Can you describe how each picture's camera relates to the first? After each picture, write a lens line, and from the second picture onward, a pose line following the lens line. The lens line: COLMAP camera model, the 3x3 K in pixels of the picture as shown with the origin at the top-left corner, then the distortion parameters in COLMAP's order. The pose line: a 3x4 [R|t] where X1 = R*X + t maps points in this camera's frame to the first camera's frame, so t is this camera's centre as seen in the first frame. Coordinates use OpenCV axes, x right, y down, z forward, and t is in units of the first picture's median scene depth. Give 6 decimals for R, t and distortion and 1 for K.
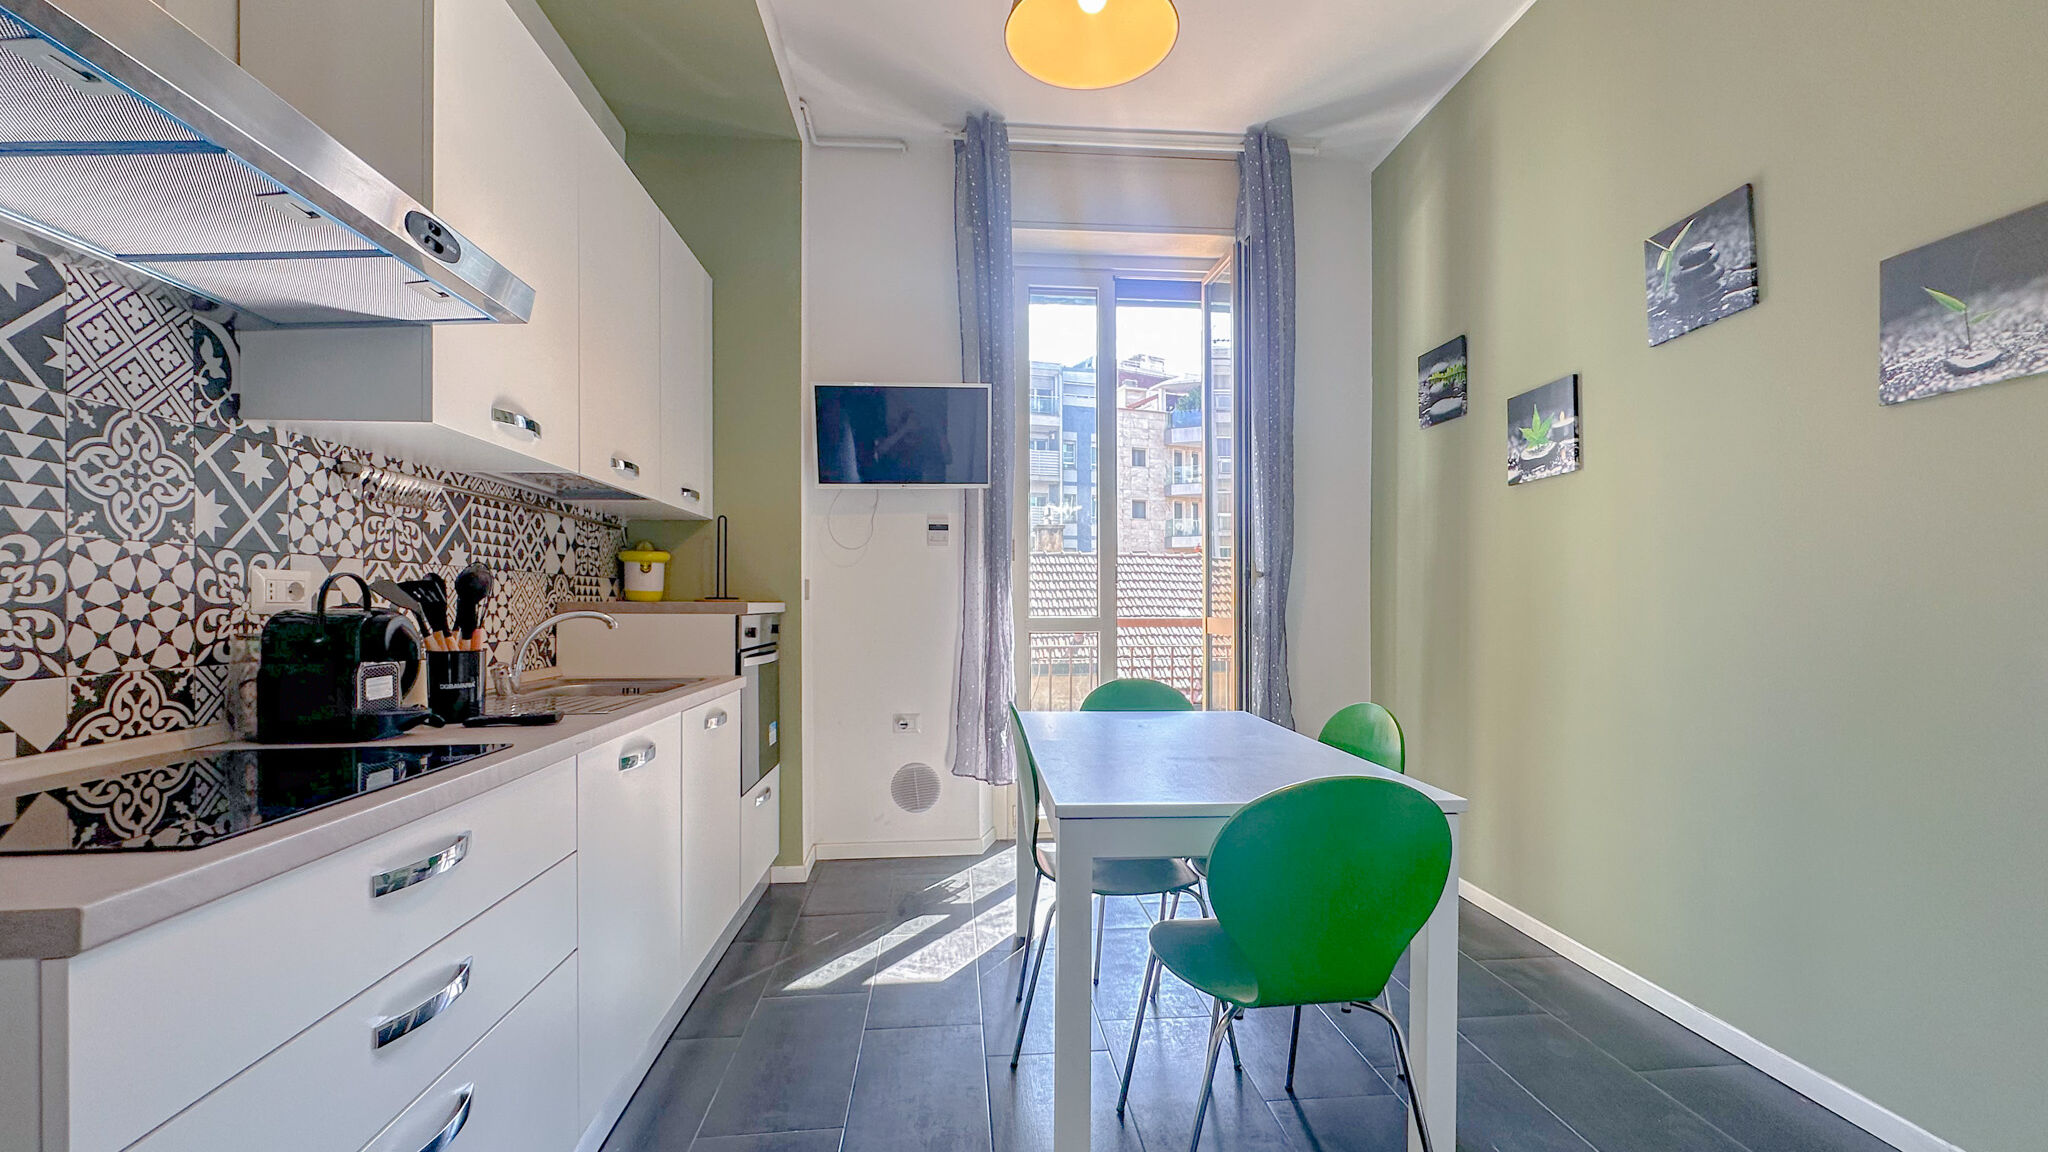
lens RADIAL K [[834.7, 0, 1027.2], [0, 834.7, 596.7], [0, 0, 1]] dist [-0.002083, 0.000459]
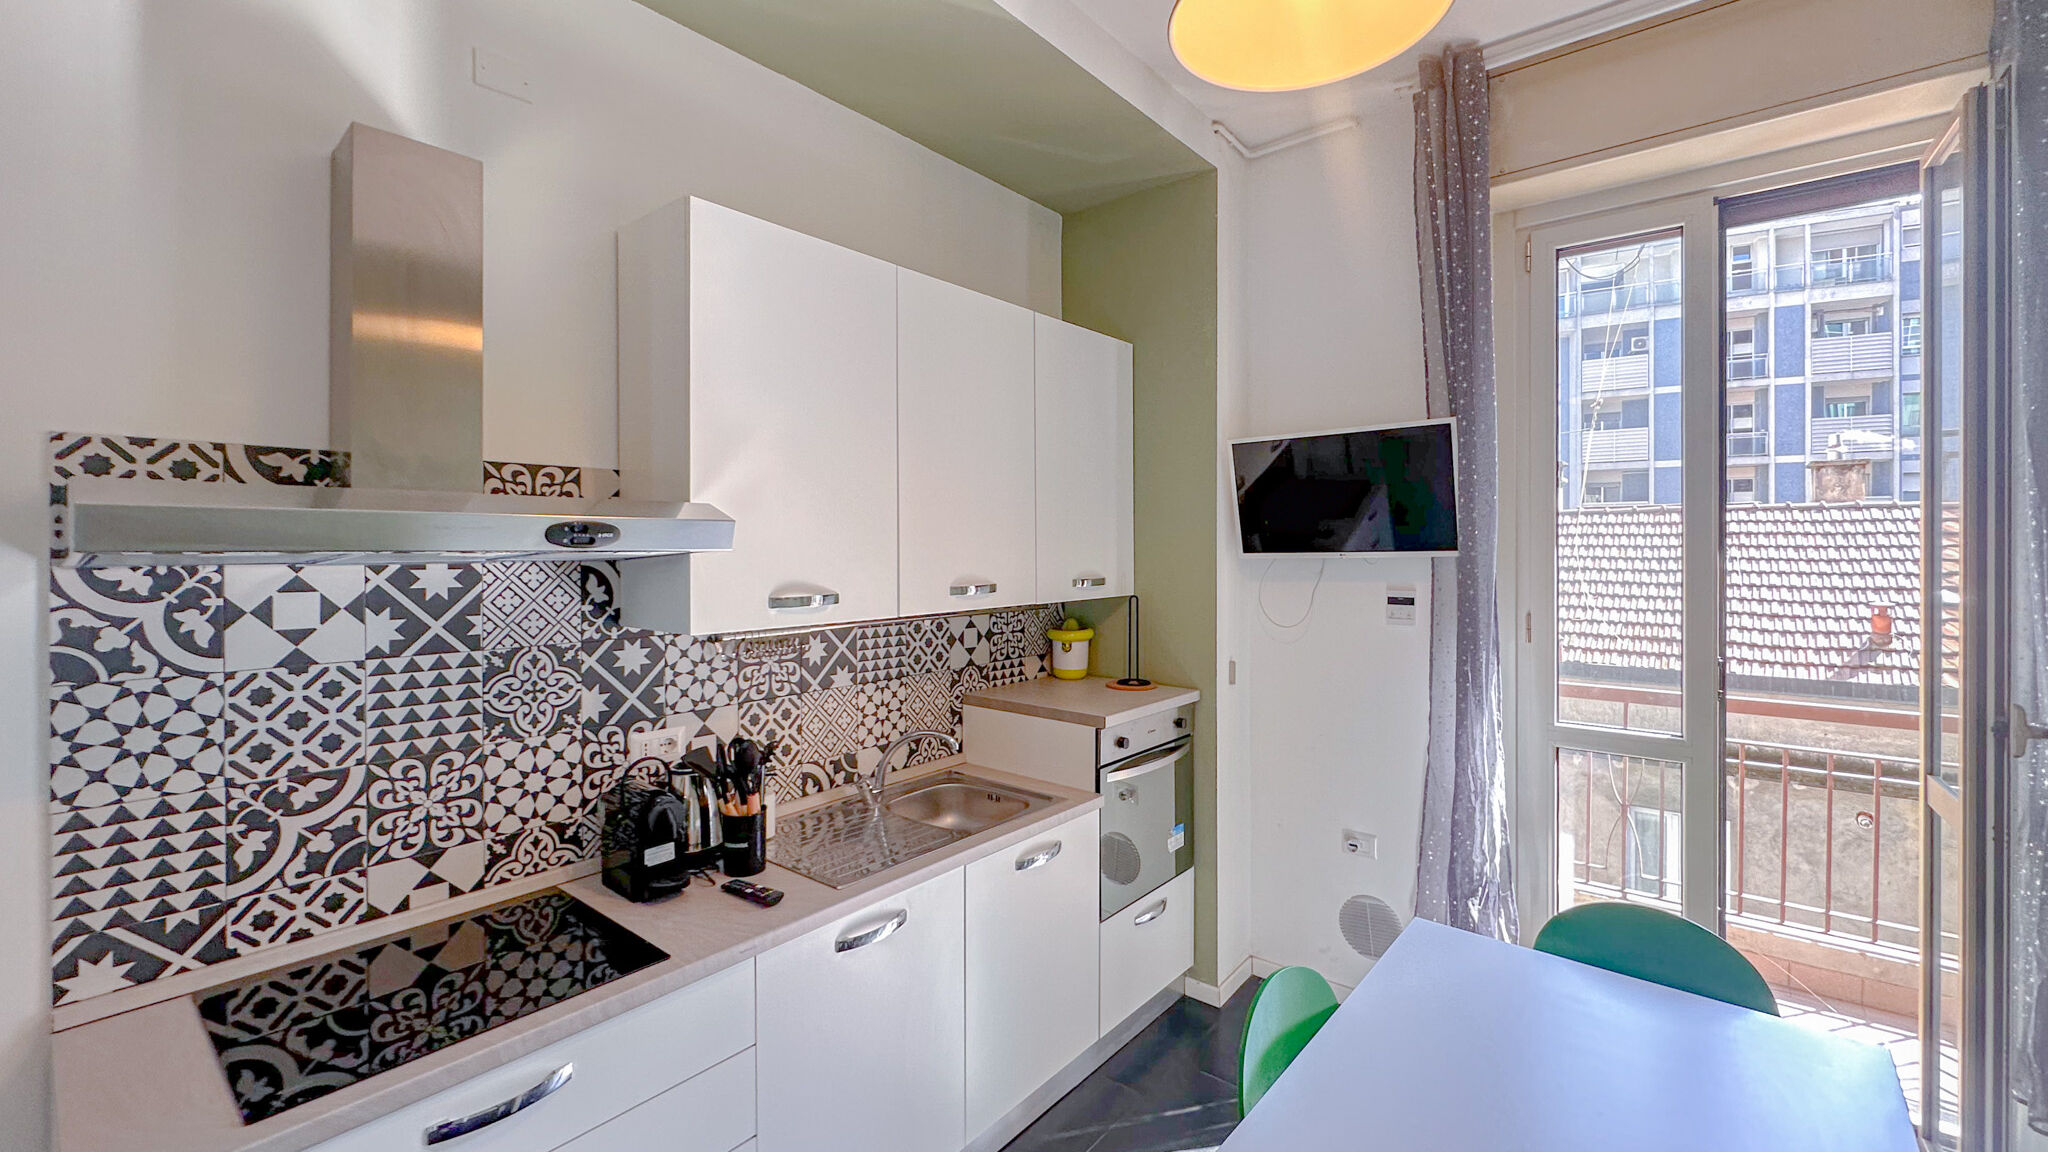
lens RADIAL K [[837.3, 0, 1022.6], [0, 837.3, 544.2], [0, 0, 1]] dist [-0.004230, 0.000107]
pose [[0.710659, 0.003030, -0.703530, 0.337768], [0.004015, 0.999957, 0.008361, -0.256016], [0.703525, -0.008766, 0.710616, 0.360138]]
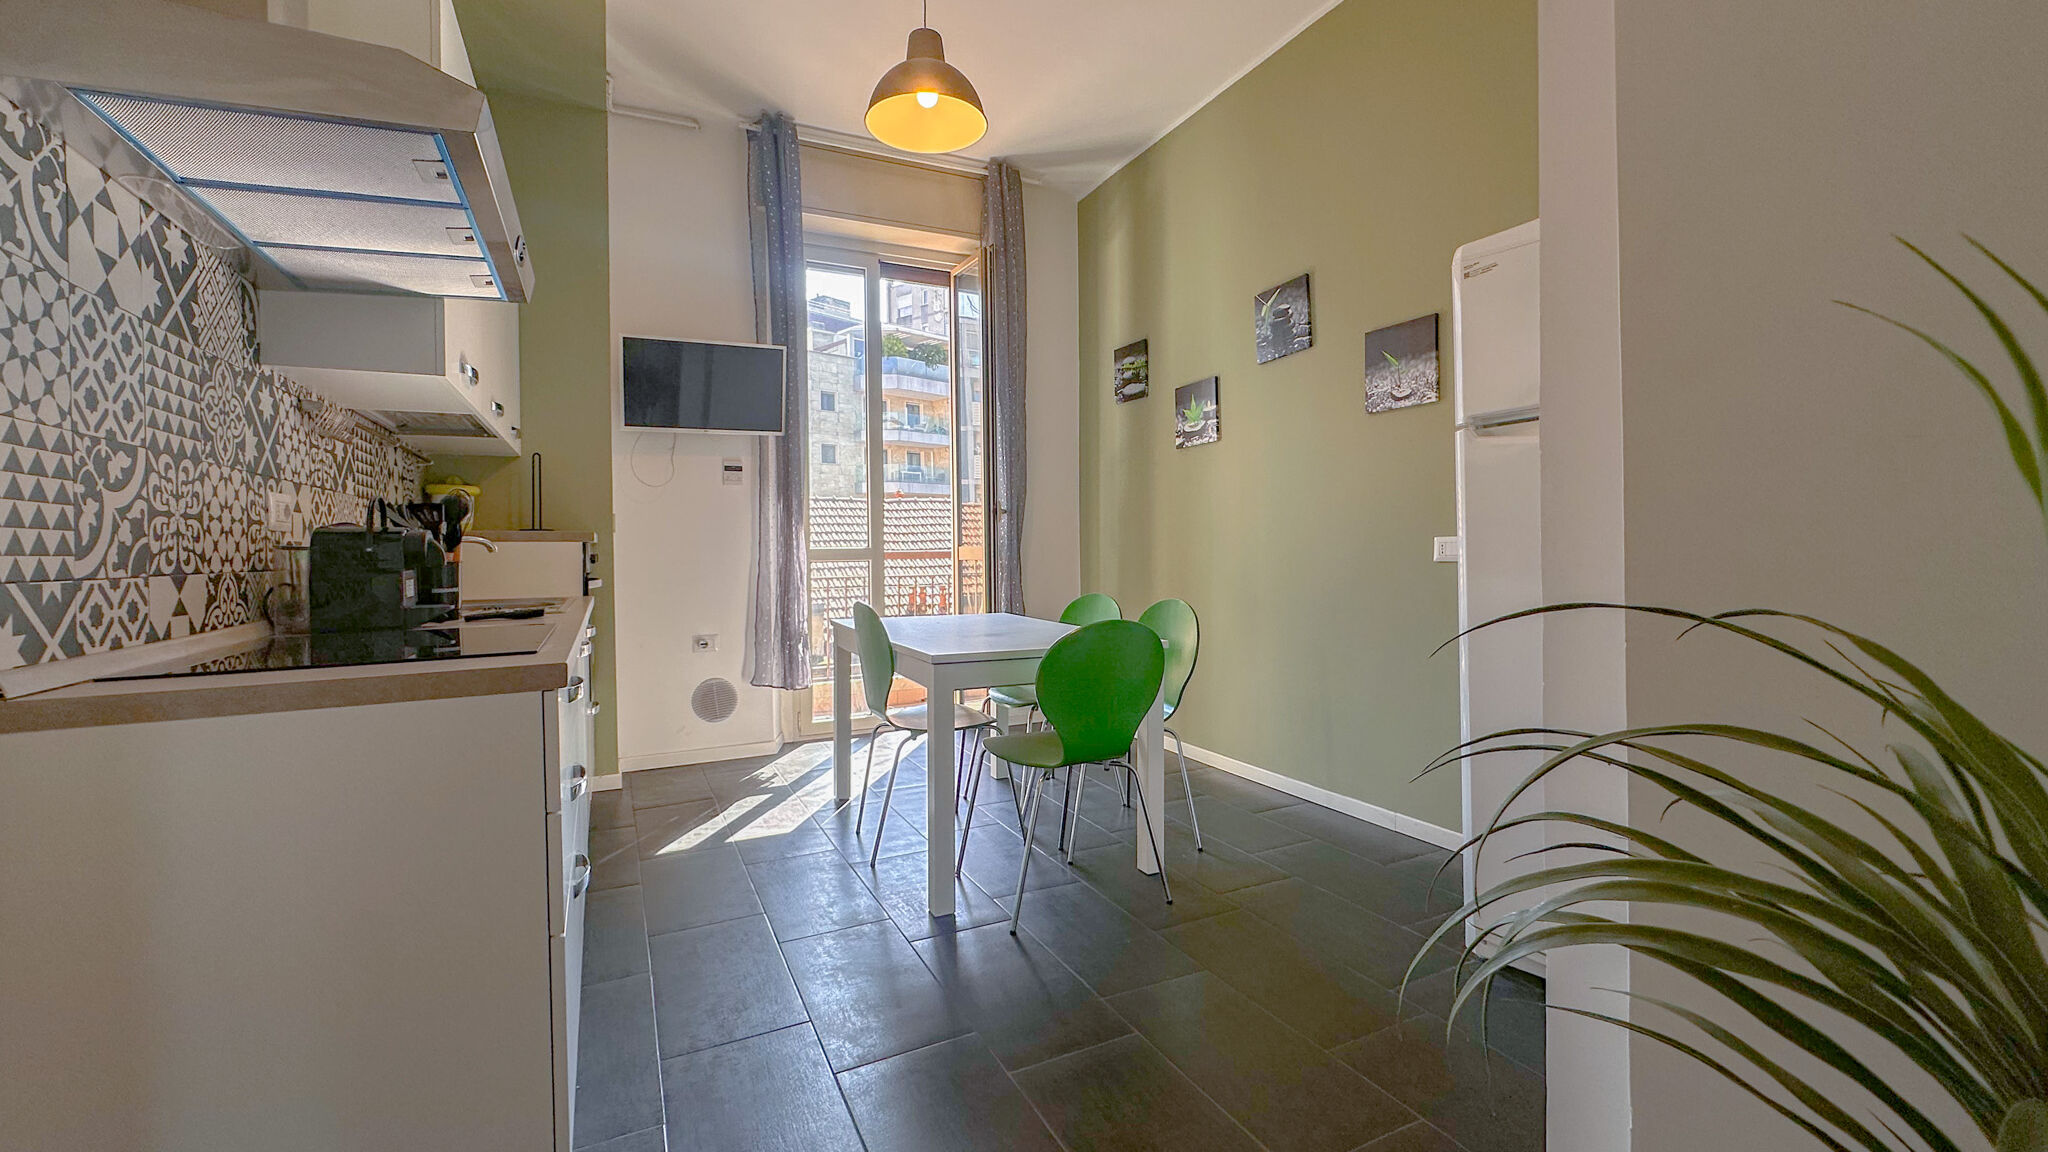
lens RADIAL K [[837.3, 0, 1022.6], [0, 837.3, 544.2], [0, 0, 1]] dist [-0.004230, 0.000107]
pose [[0.933357, -0.009229, 0.358831, -0.264489], [0.008545, 0.999957, 0.003492, 0.033215], [-0.358848, -0.000193, 0.933396, -0.350574]]
